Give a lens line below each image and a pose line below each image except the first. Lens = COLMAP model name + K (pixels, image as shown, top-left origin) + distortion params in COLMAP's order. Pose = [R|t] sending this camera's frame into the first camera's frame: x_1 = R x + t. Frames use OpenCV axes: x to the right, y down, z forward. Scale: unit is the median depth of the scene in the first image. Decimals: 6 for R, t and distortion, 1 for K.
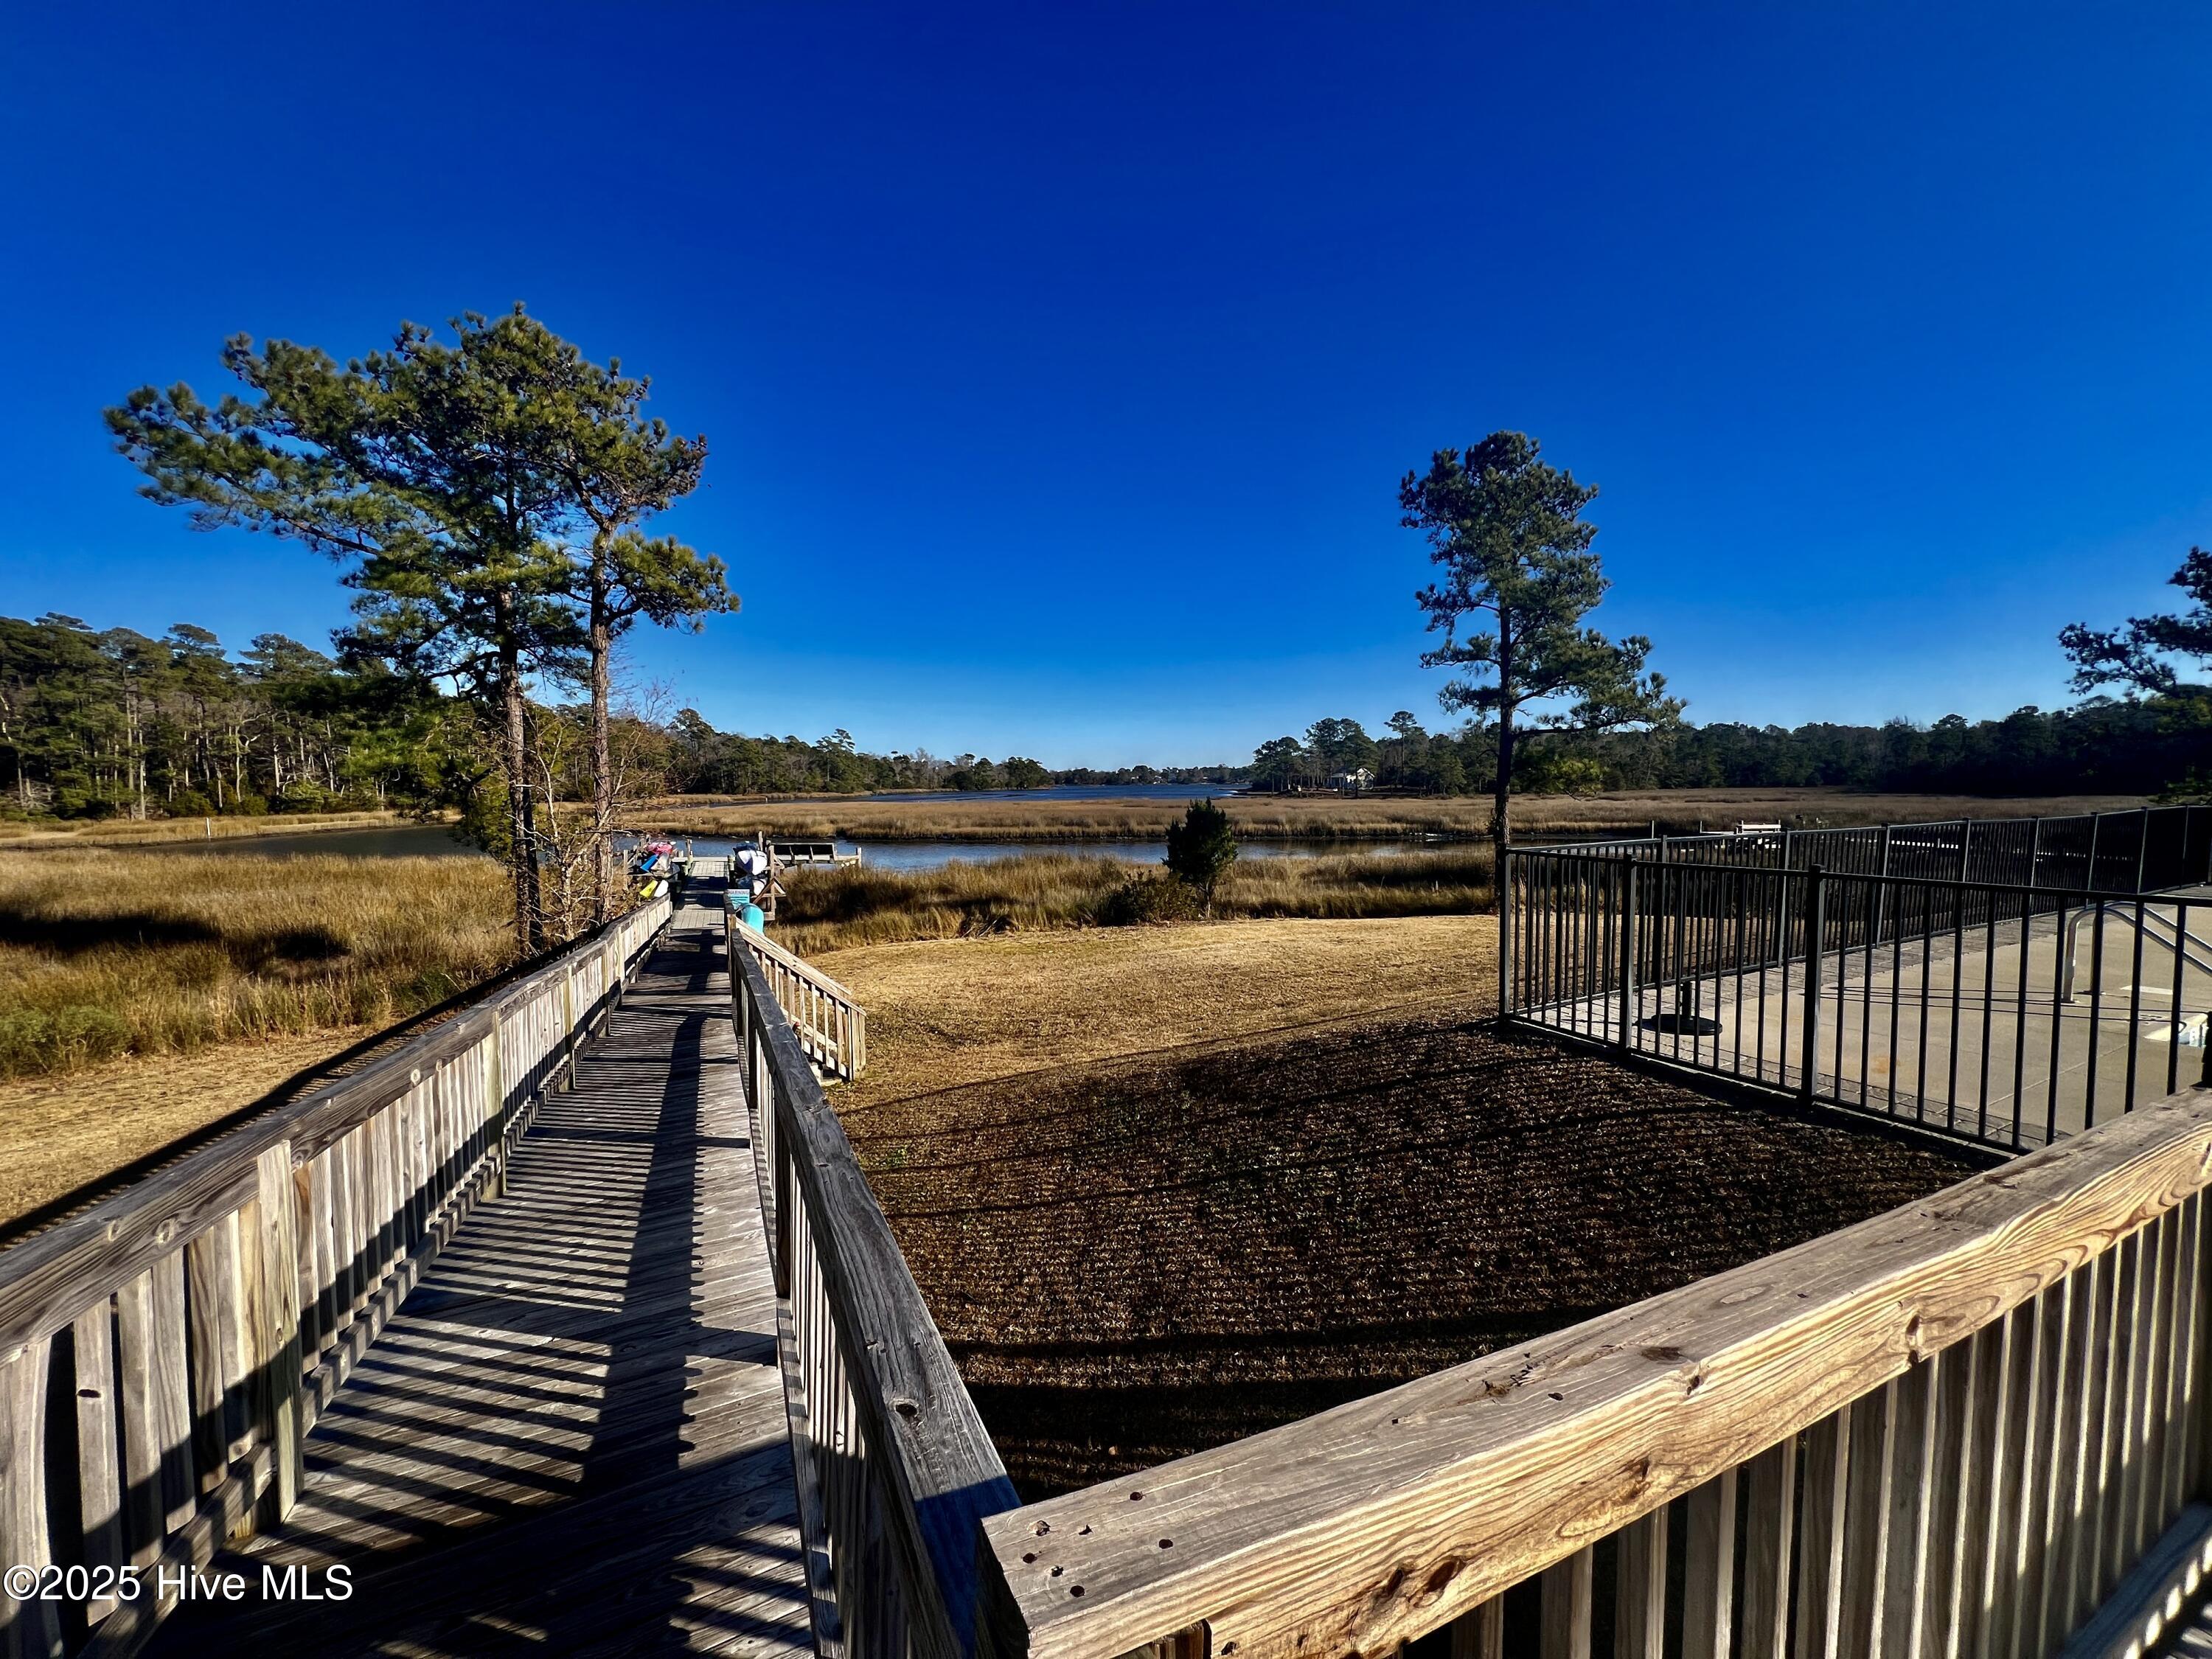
lens RADIAL K [[887.8, 0, 1113.3], [0, 887.8, 826.5], [0, 0, 1]] dist [-0.000106, -0.000118]
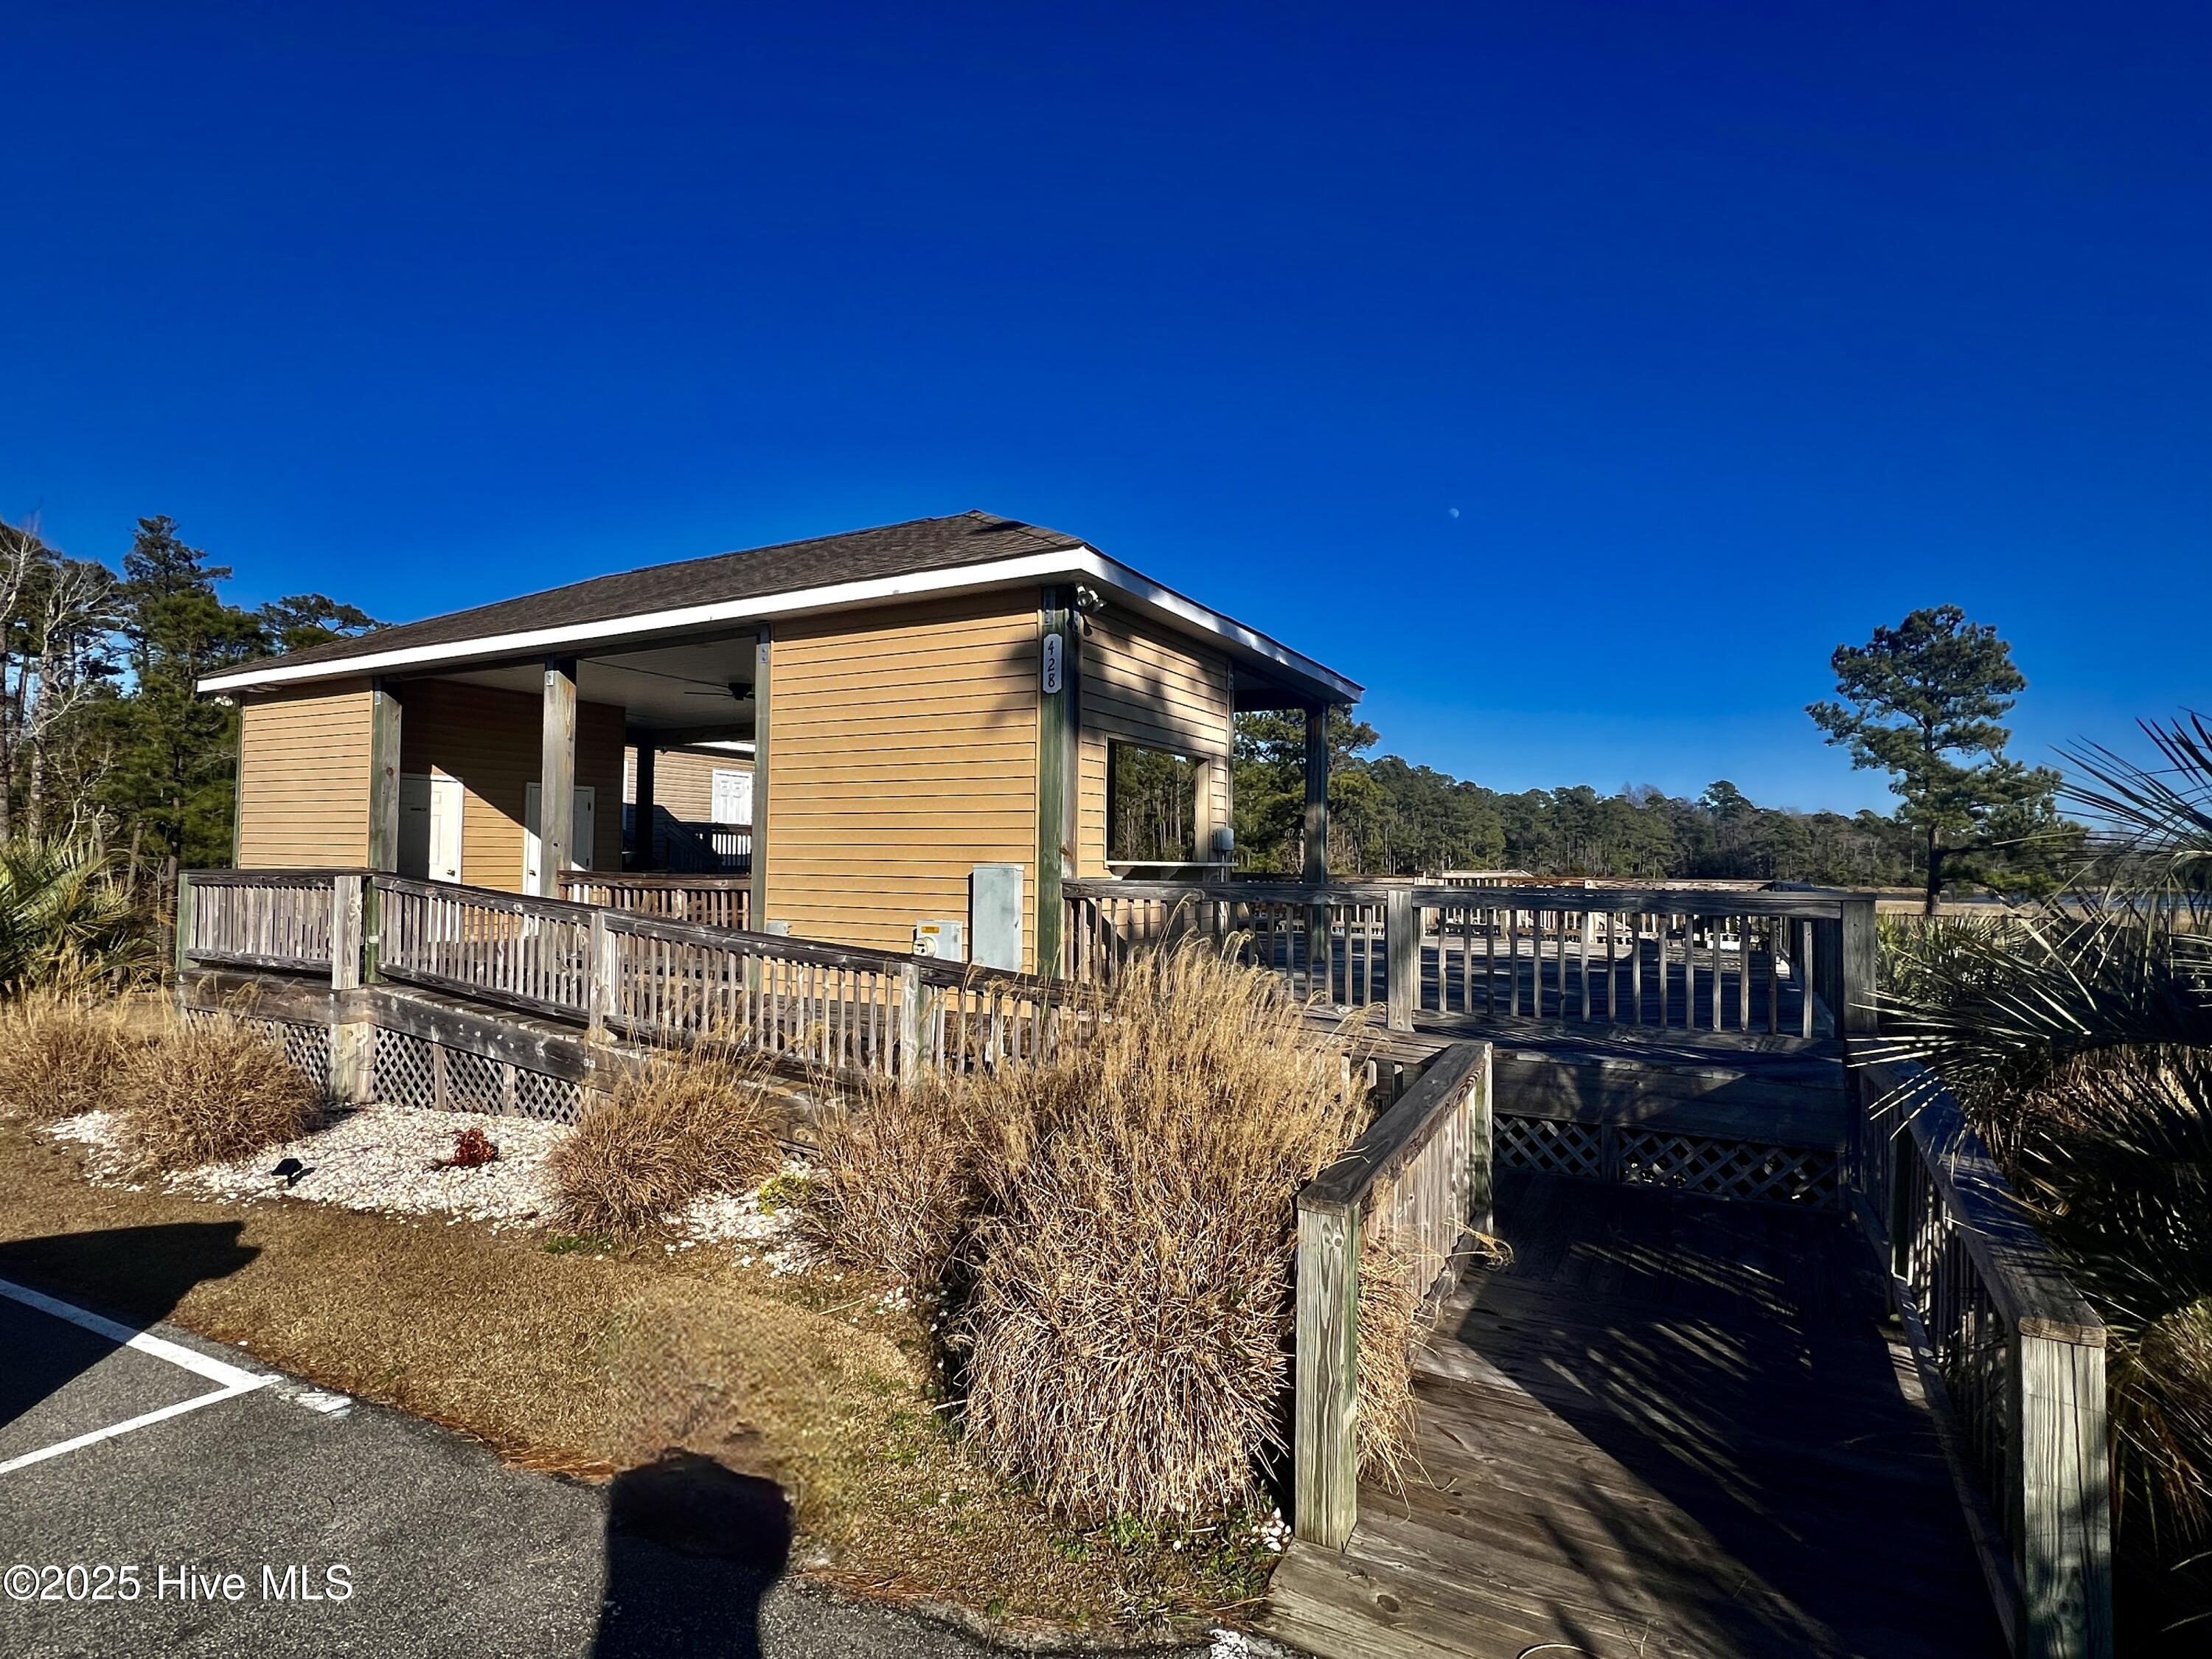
lens RADIAL K [[1133.5, 0, 1100.6], [0, 1133.5, 833.6], [0, 0, 1]] dist [-0.000289, -0.000278]
pose [[0.554221, -0.008459, -0.832326, 0.246616], [-0.058121, 0.997114, -0.048835, 0.003563], [0.830338, 0.075441, 0.552130, -0.180890]]
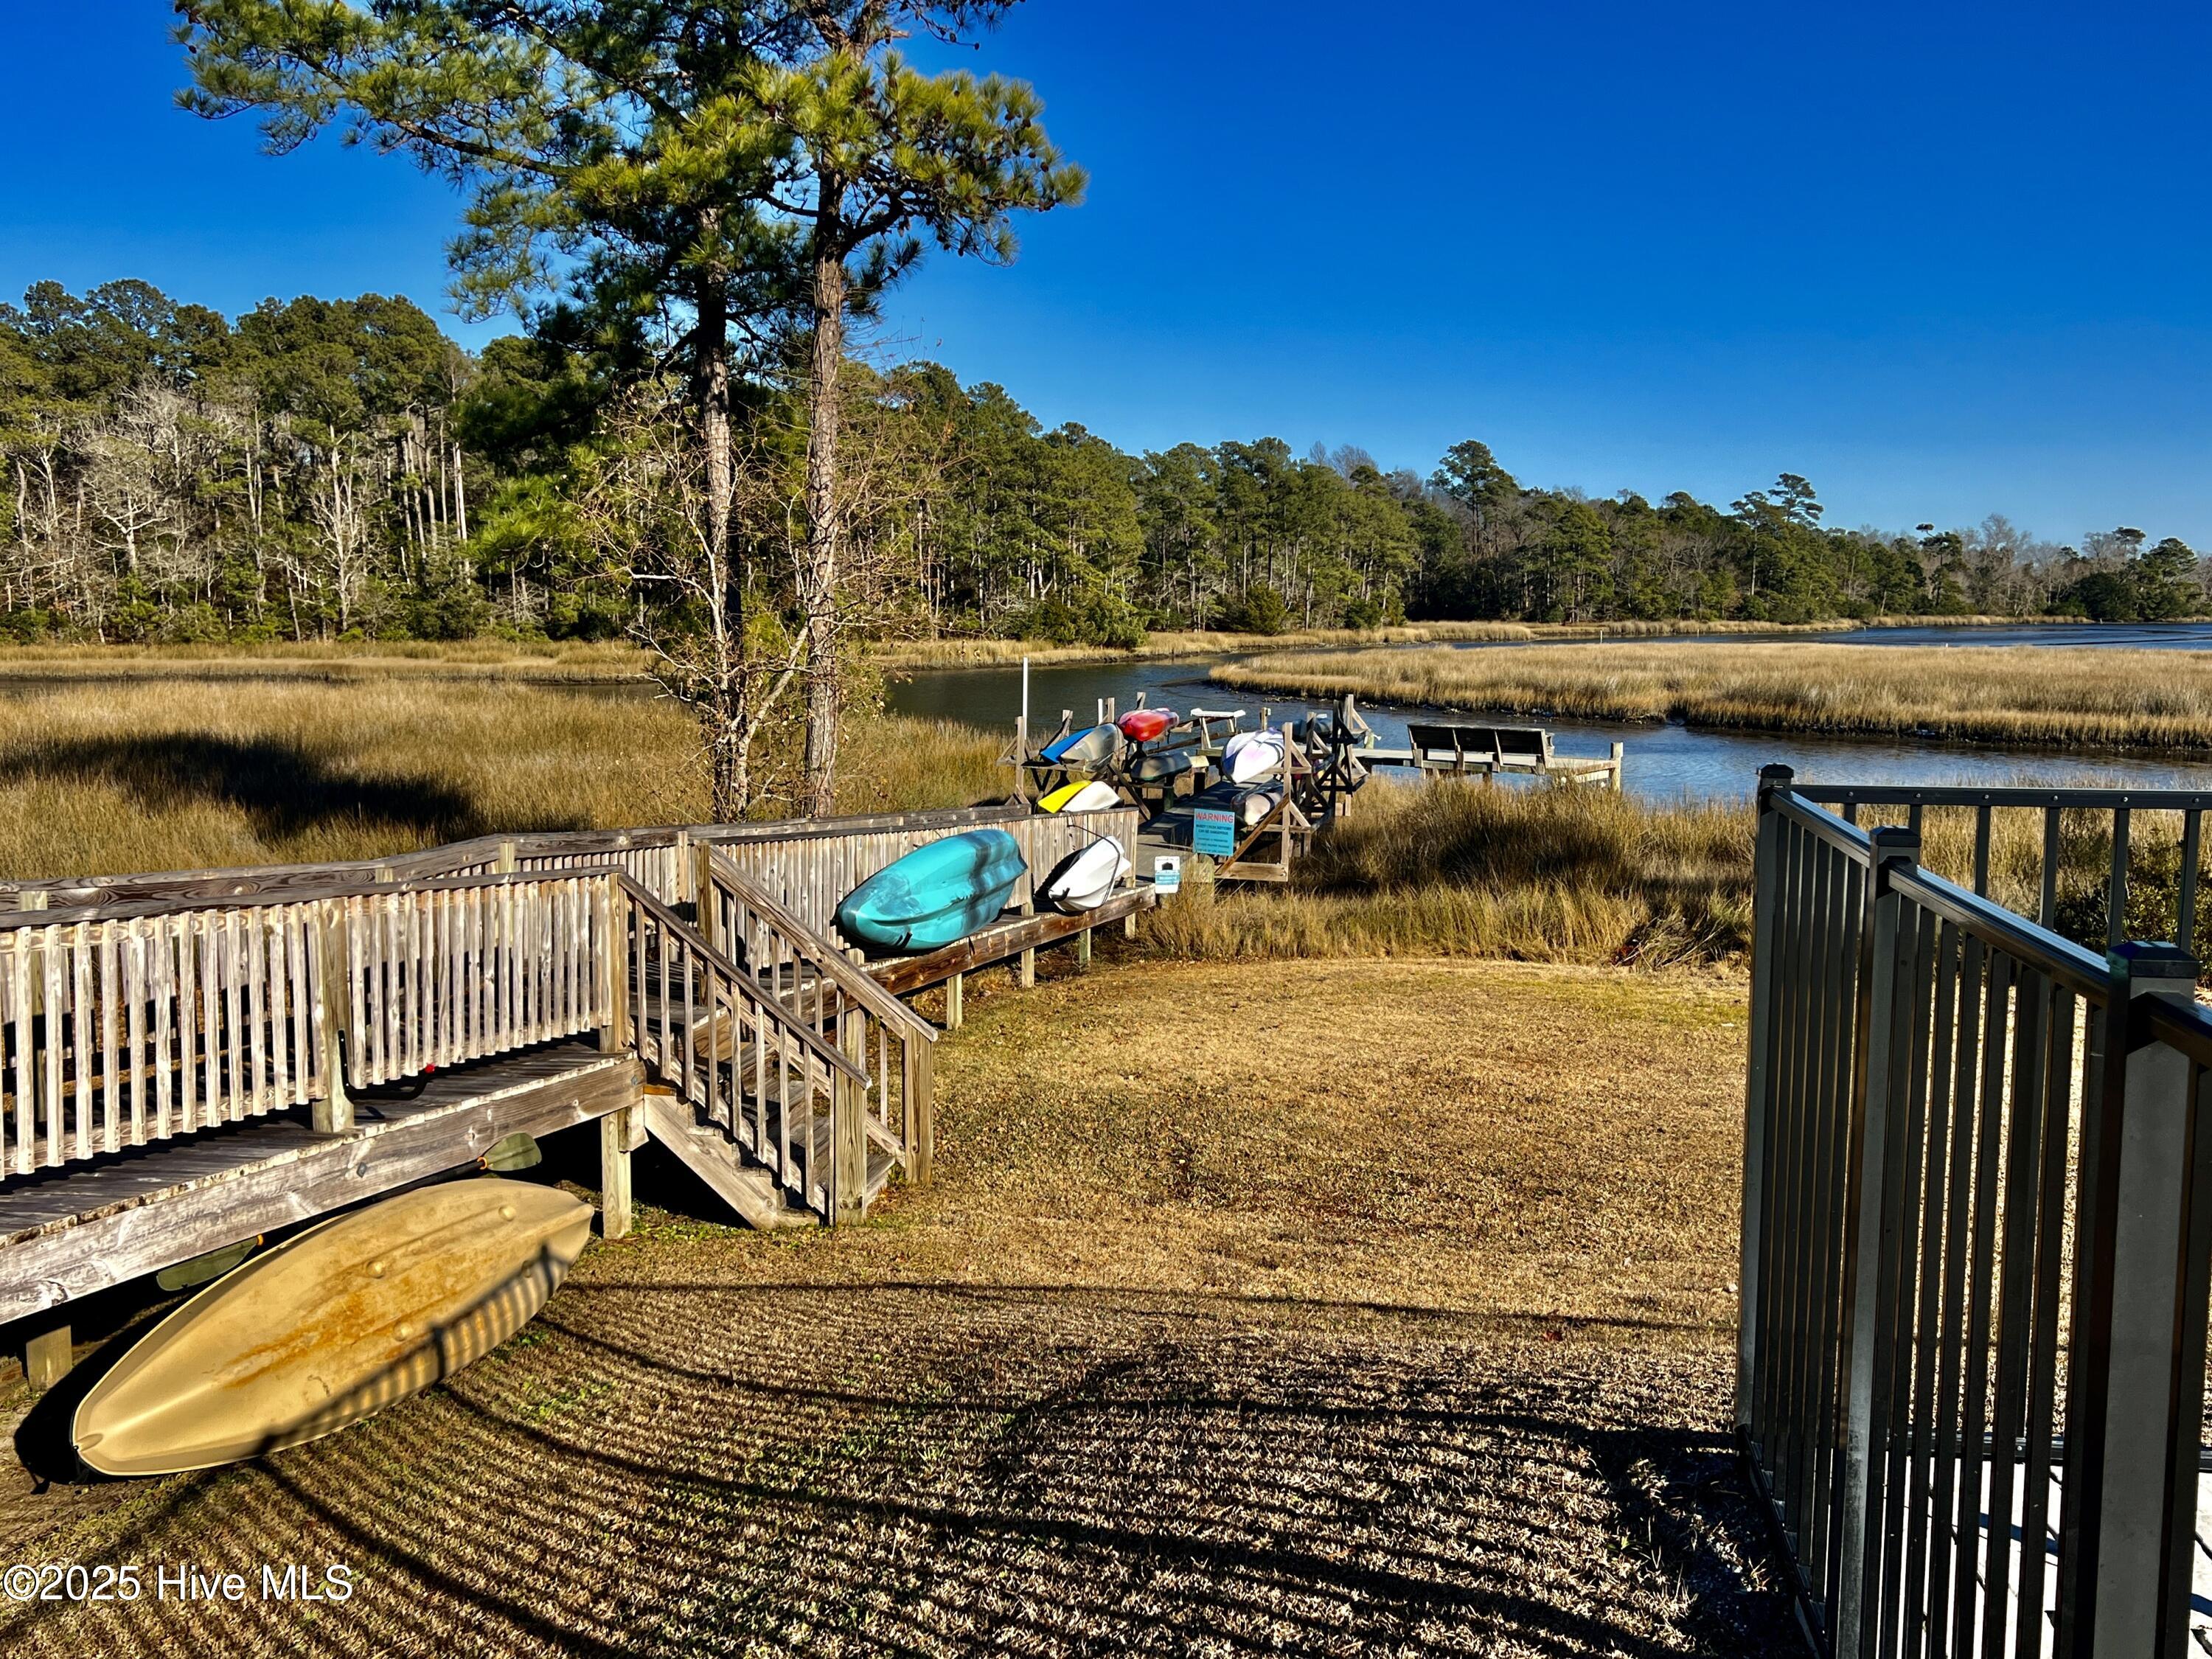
lens RADIAL K [[1973.4, 0, 1104.9], [0, 1973.4, 835.4], [0, 0, 1]] dist [0.153881, -0.297236]
pose [[0.805263, 0.080790, -0.587388, 0.037456], [-0.040750, 0.995872, 0.081108, 0.000003], [0.591515, -0.041377, 0.805231, 0.025502]]
